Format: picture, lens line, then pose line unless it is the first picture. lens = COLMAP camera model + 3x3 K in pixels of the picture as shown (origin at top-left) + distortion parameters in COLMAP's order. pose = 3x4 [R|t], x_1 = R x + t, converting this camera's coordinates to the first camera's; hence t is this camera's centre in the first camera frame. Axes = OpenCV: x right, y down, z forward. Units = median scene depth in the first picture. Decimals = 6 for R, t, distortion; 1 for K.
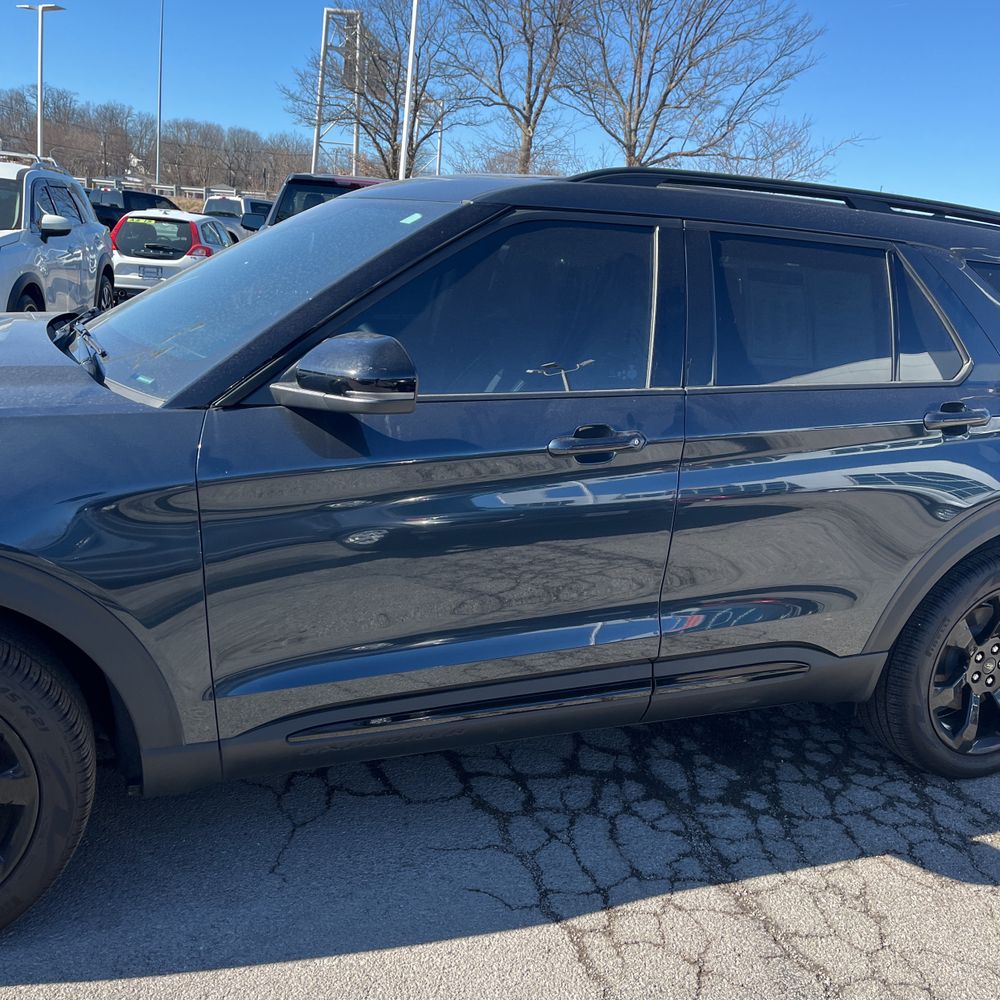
lens RADIAL K [[1006.8, 0, 500.0], [0, 1006.8, 500.0], [0, 0, 1]] dist [0.023724, -0.001684]
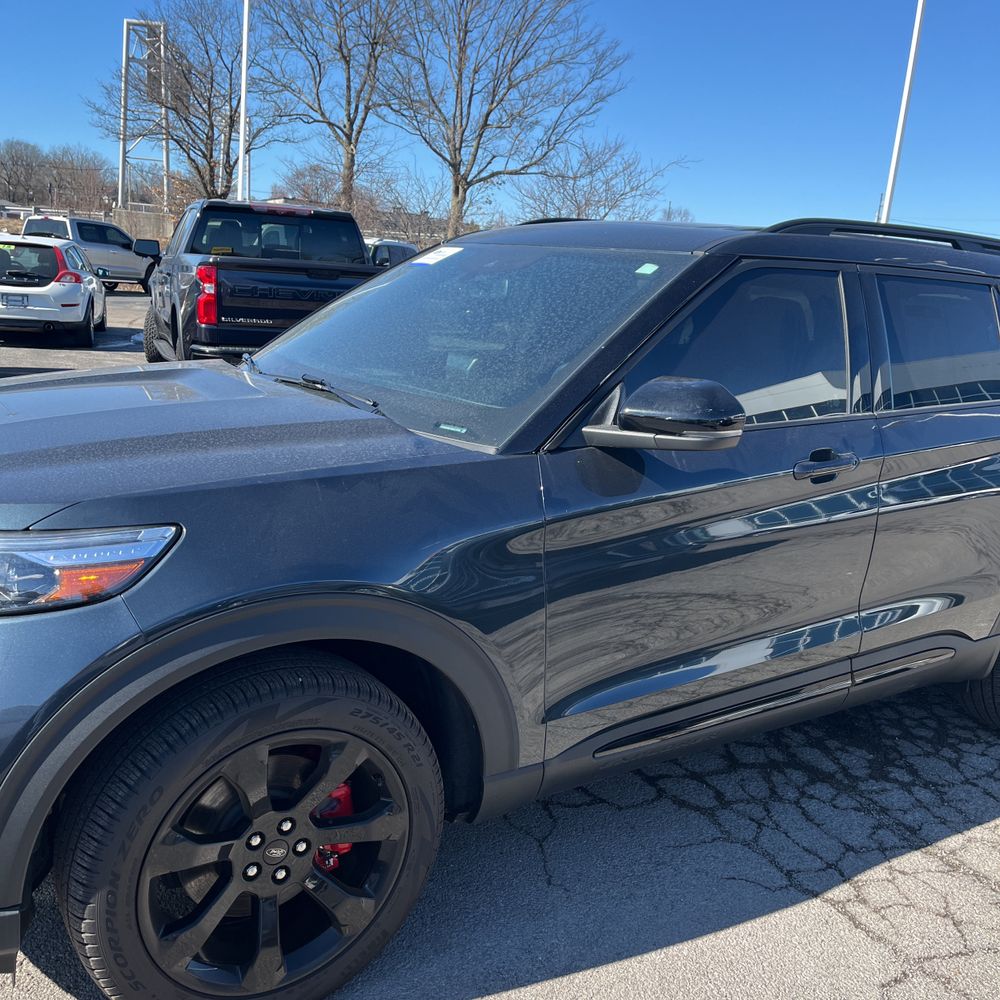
lens RADIAL K [[1006.8, 0, 500.0], [0, 1006.8, 500.0], [0, 0, 1]] dist [0.023724, -0.001684]
pose [[0.982671, -0.055791, 0.176762, -0.026975], [0.058207, 0.998268, -0.008507, -0.001735], [-0.175981, 0.018648, 0.984217, -0.002565]]
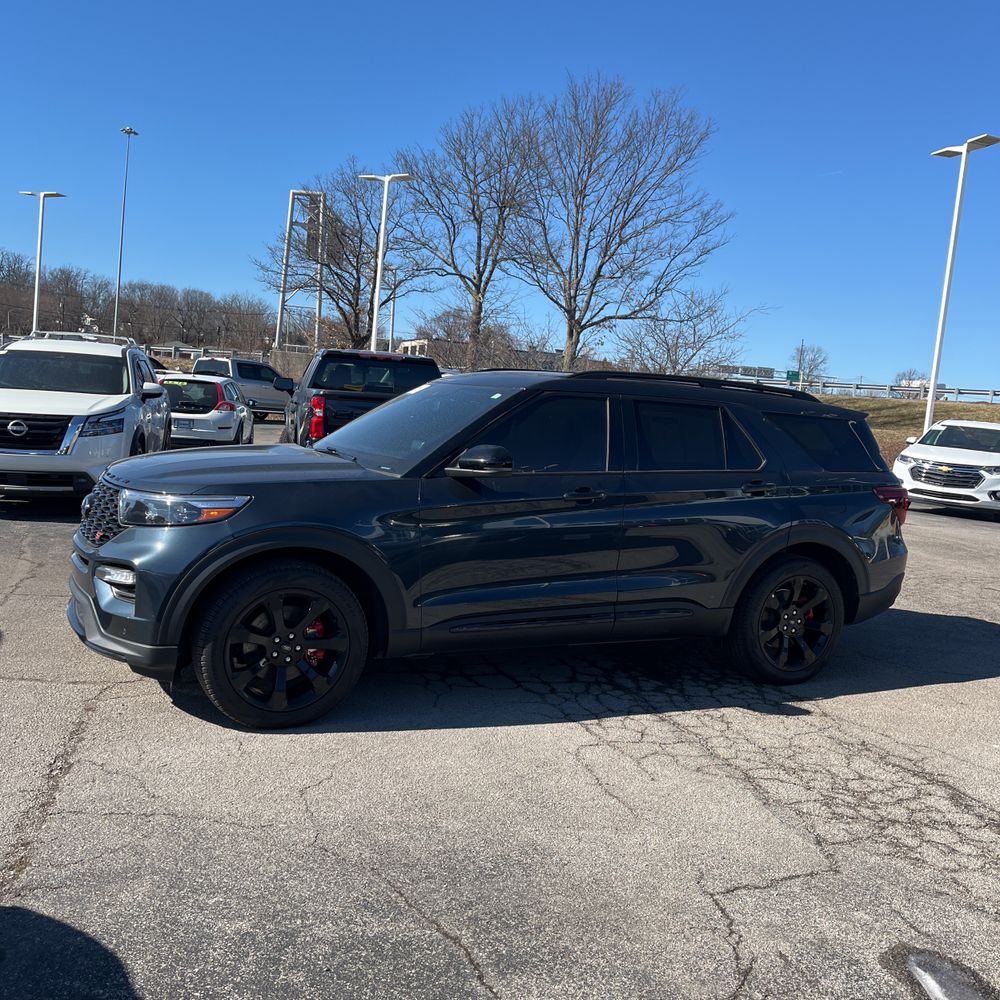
lens RADIAL K [[998.7, 0, 510.6], [0, 998.7, 492.3], [0, 0, 1]] dist [0.045257, -0.026865]
pose [[0.997882, -0.015694, 0.063125, -0.011744], [0.025029, 0.988379, -0.149935, 0.015019], [-0.060038, 0.151197, 0.986679, -0.065525]]
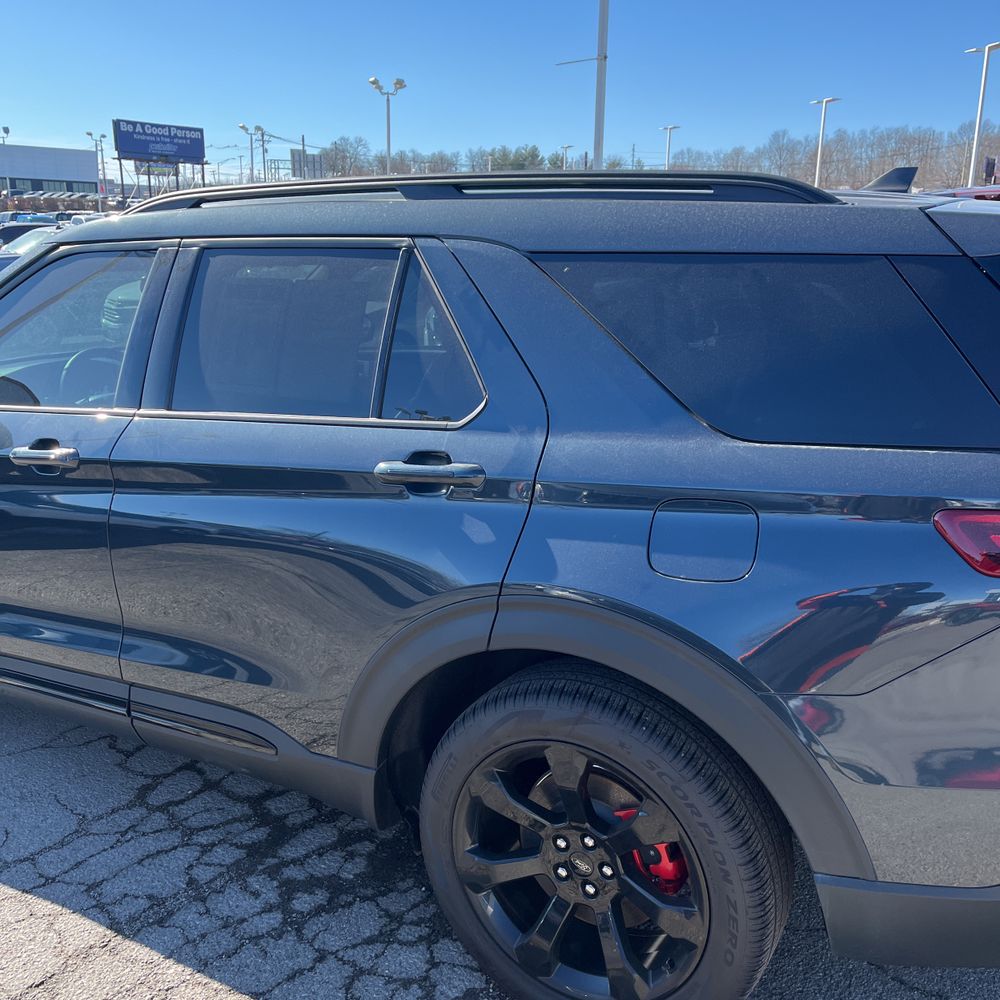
lens RADIAL K [[998.7, 0, 510.6], [0, 998.7, 492.3], [0, 0, 1]] dist [0.045257, -0.026865]
pose [[0.612276, 0.095913, -0.784805, 0.073707], [-0.138501, 0.990277, 0.012971, -0.005968], [0.778419, 0.100755, 0.619607, 0.042072]]
